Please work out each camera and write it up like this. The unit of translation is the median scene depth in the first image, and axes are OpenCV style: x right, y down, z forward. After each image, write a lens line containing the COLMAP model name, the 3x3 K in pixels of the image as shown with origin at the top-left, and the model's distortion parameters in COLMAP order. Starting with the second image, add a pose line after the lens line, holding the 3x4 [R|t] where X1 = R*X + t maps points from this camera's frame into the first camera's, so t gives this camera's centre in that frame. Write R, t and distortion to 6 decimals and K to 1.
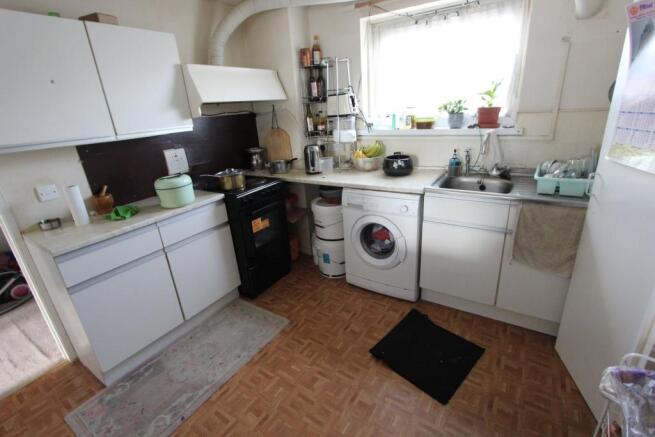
lens RADIAL K [[309.5, 0, 328.3], [0, 309.5, 215.2], [0, 0, 1]] dist [-0.001610, -0.000132]
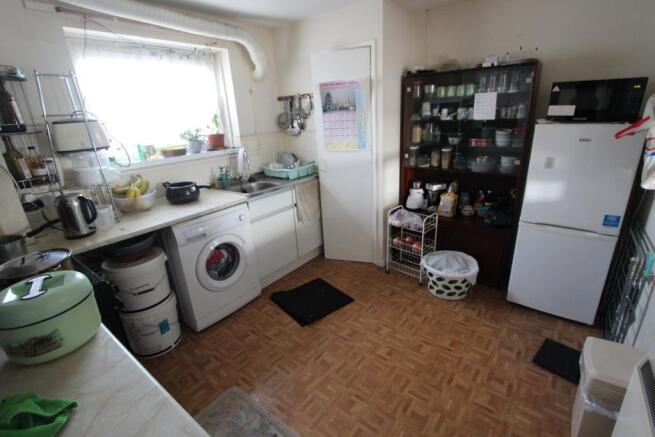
lens RADIAL K [[309.5, 0, 328.1], [0, 309.5, 220.4], [0, 0, 1]] dist [-0.001610, -0.000132]
pose [[0.082382, -0.266088, 0.960422, -0.778646], [0.392183, 0.894599, 0.214211, -0.124083], [-0.916191, 0.359014, 0.178054, 0.480445]]
